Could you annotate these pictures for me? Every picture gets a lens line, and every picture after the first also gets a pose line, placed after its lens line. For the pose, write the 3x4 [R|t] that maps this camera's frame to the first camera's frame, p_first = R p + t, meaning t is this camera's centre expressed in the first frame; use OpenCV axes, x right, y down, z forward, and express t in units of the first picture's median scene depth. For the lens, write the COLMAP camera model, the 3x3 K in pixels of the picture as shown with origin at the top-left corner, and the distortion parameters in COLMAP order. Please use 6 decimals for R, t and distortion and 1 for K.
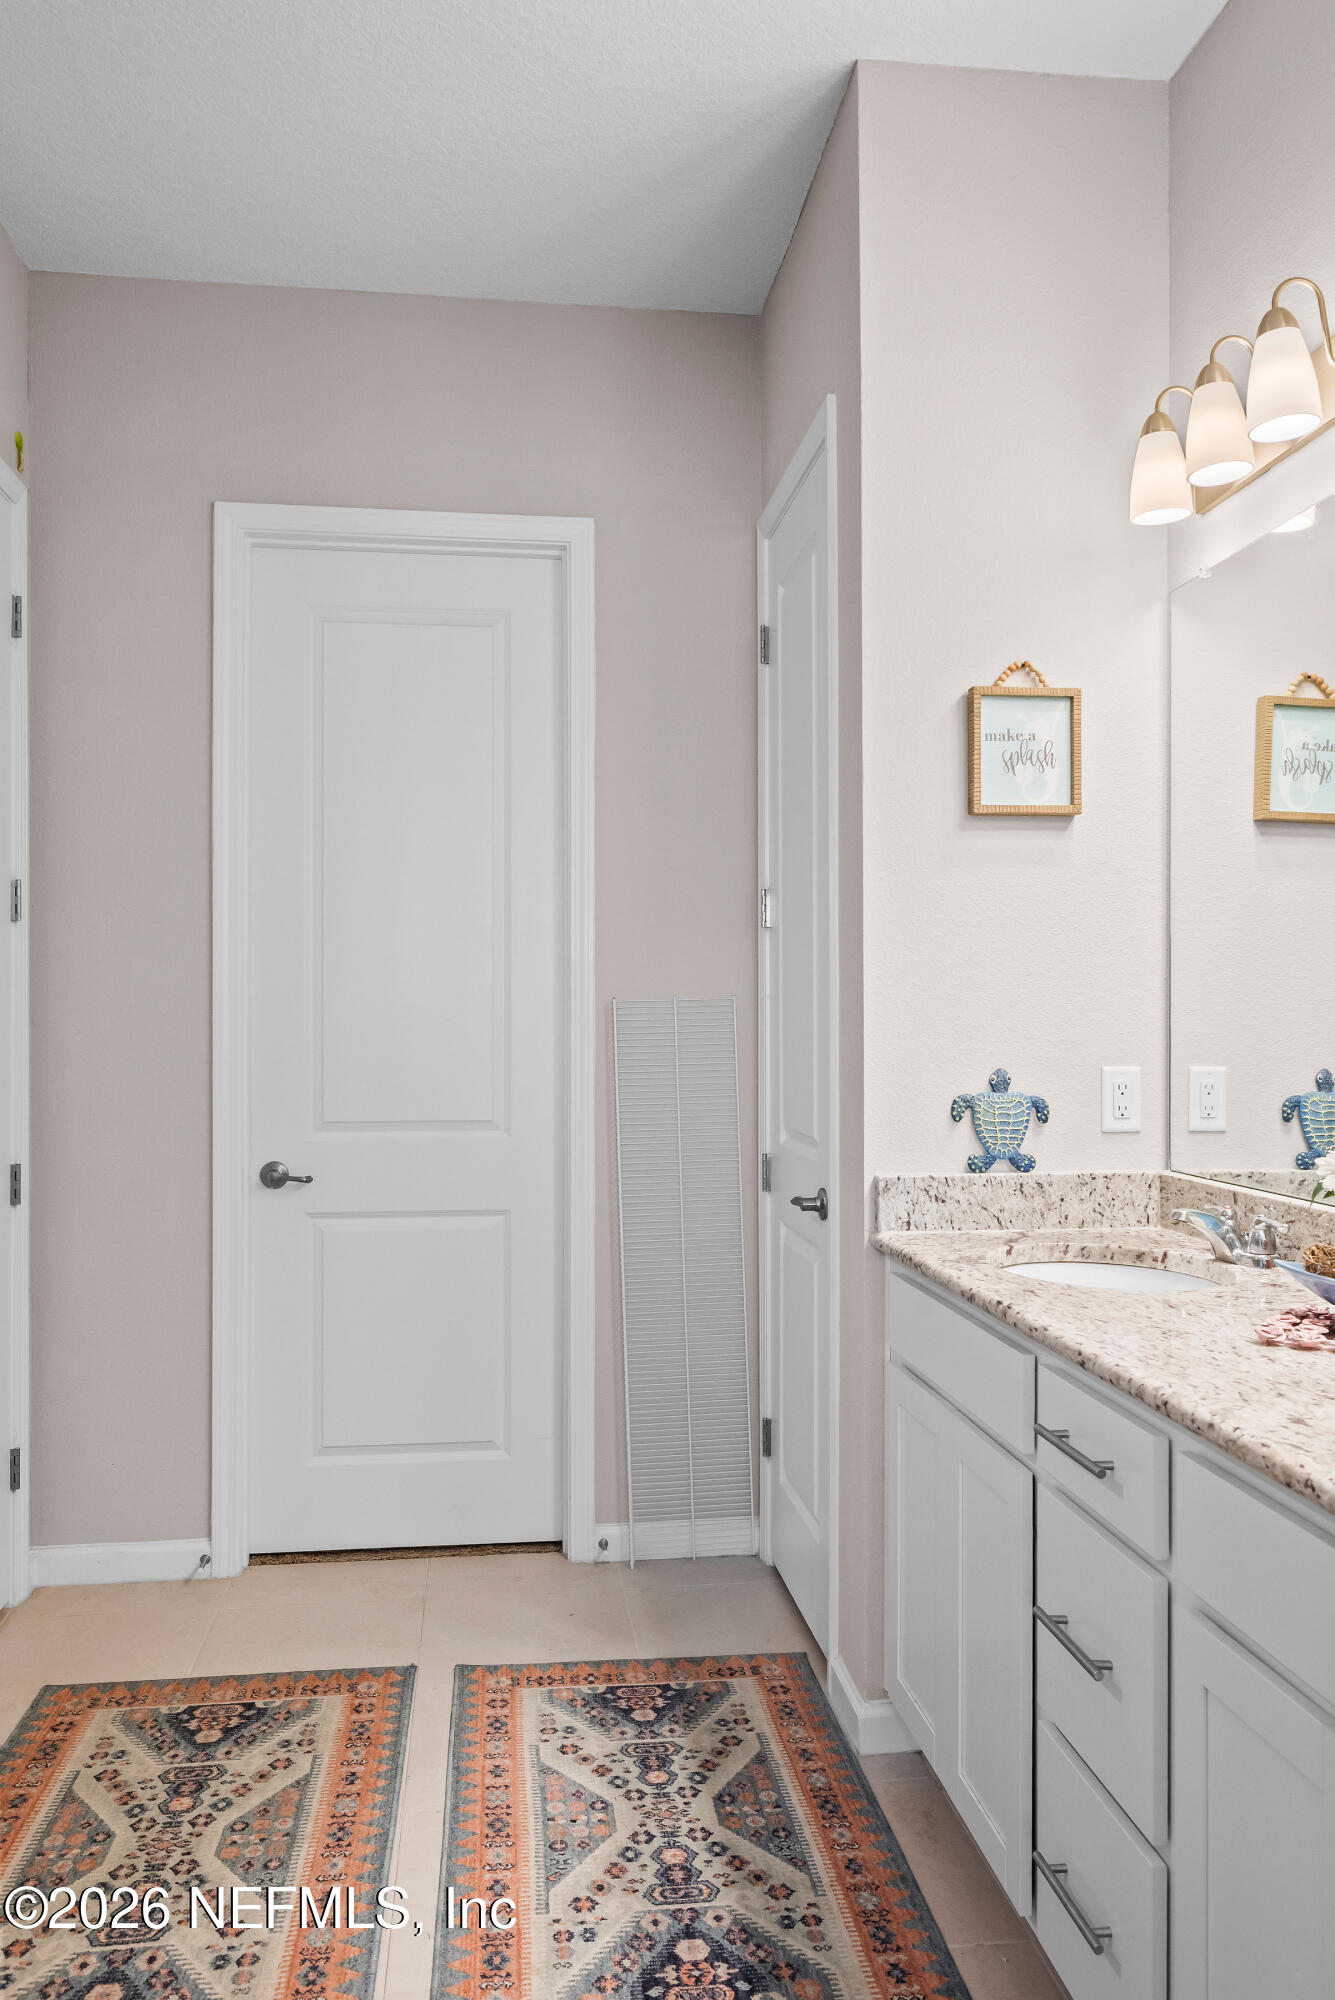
lens RADIAL K [[1549.0, 0, 669.5], [0, 1549.0, 991.2], [0, 0, 1]] dist [0.001543, 0.001859]
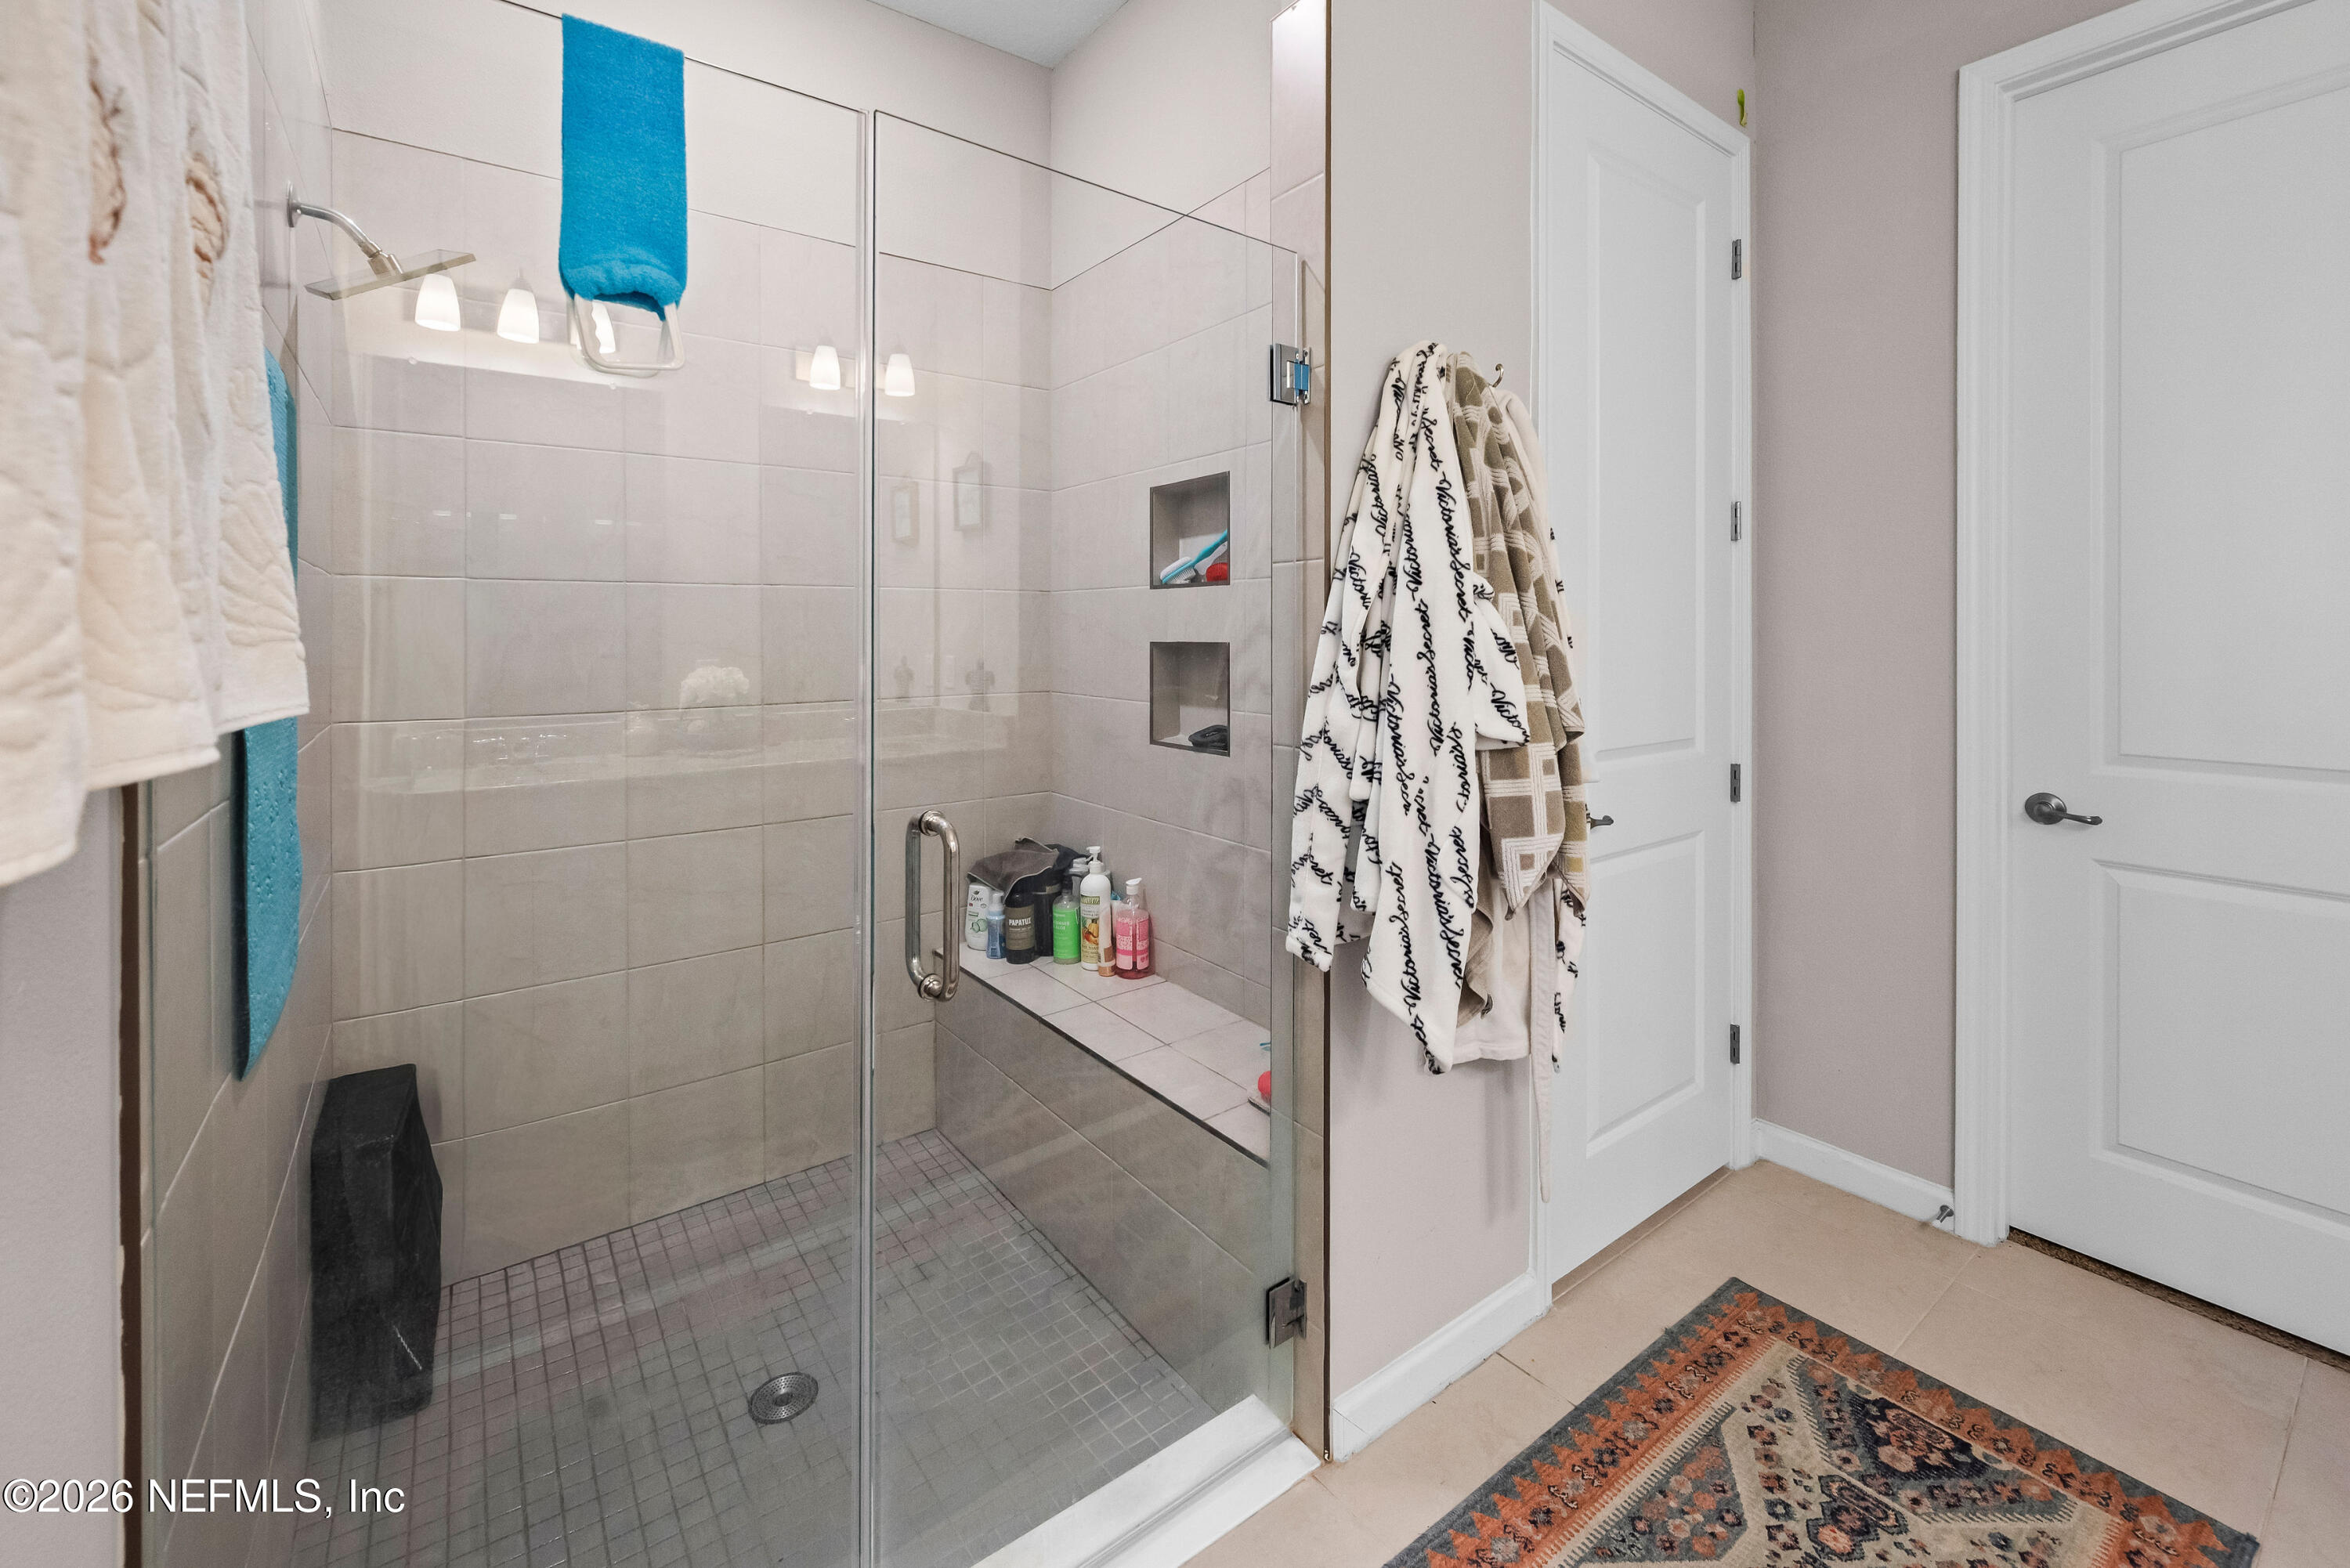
lens RADIAL K [[942.0, 0, 1247.7], [0, 942.0, 627.5], [0, 0, 1]] dist [-0.001434, 0.000557]
pose [[0.494274, 0.001905, -0.869304, -0.018816], [0.019119, 0.999732, 0.013062, 0.000842], [0.869096, -0.023076, 0.494106, 0.422133]]
